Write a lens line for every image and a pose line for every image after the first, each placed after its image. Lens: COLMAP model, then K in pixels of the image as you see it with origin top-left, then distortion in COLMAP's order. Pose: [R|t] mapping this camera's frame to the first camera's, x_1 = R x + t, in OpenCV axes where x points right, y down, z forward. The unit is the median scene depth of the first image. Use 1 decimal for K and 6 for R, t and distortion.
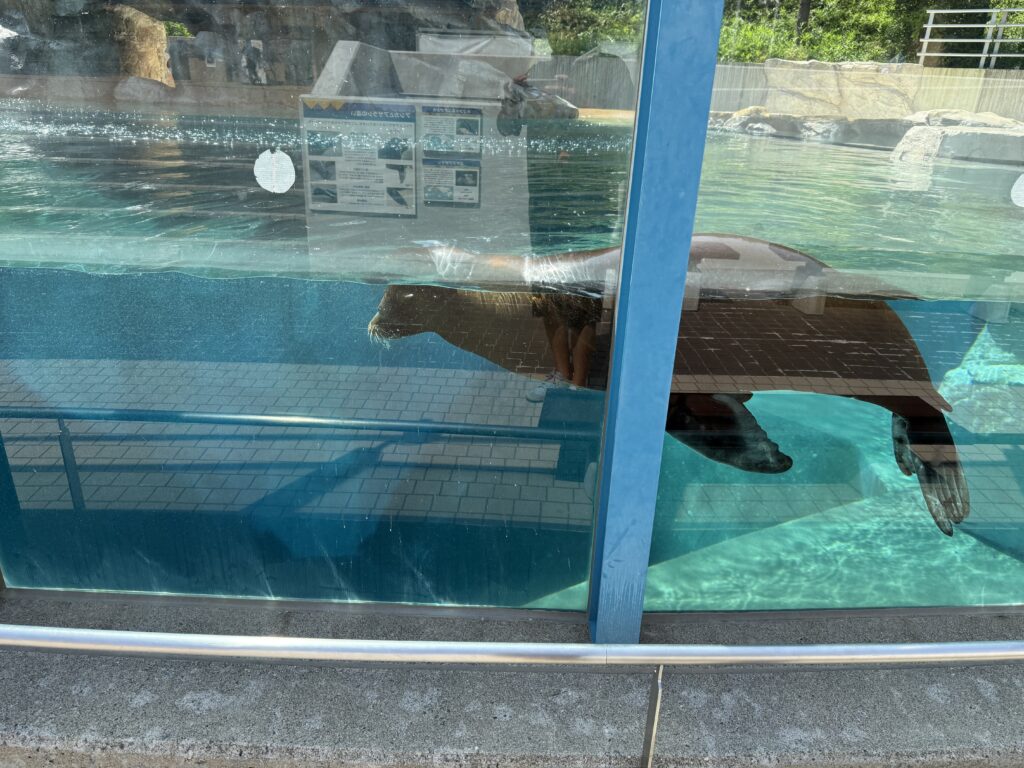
lens RADIAL K [[708.1, 0, 512.0], [0, 708.1, 384.0], [0, 0, 1]] dist [-0.003318, -0.007121]
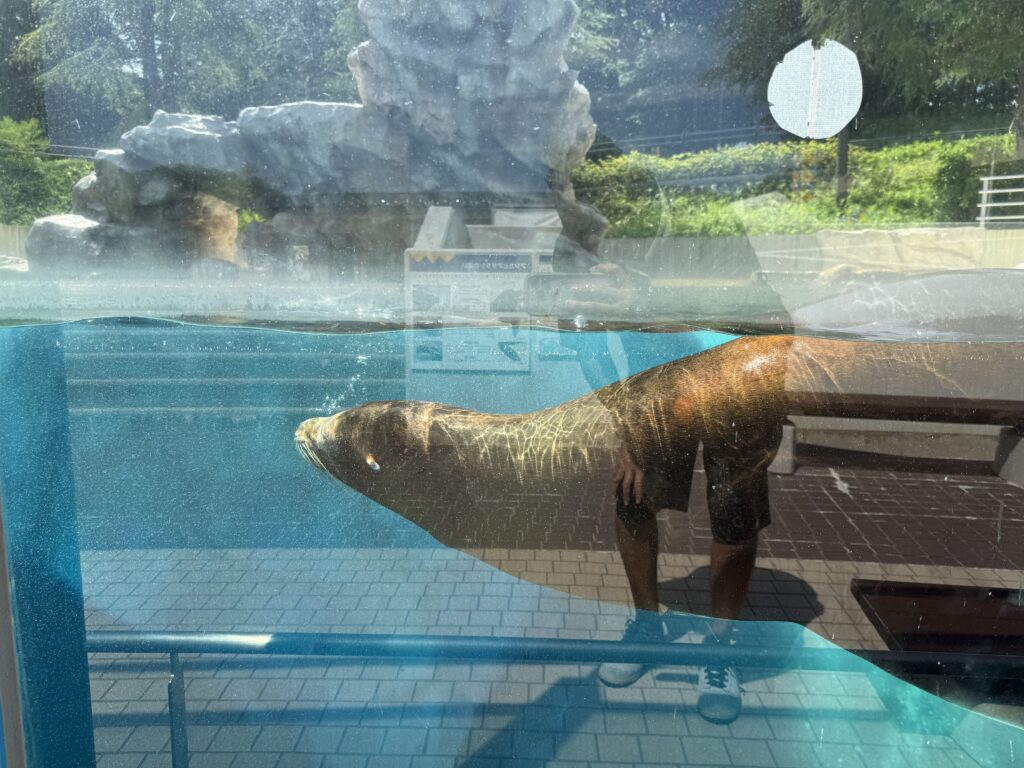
lens RADIAL K [[709.7, 0, 512.0], [0, 709.7, 384.0], [0, 0, 1]] dist [0.086670, -0.159603]
pose [[0.998855, -0.028930, -0.038110, -0.072065], [0.018428, 0.967659, -0.251589, 0.000431], [0.044156, 0.250599, 0.967083, 0.080574]]
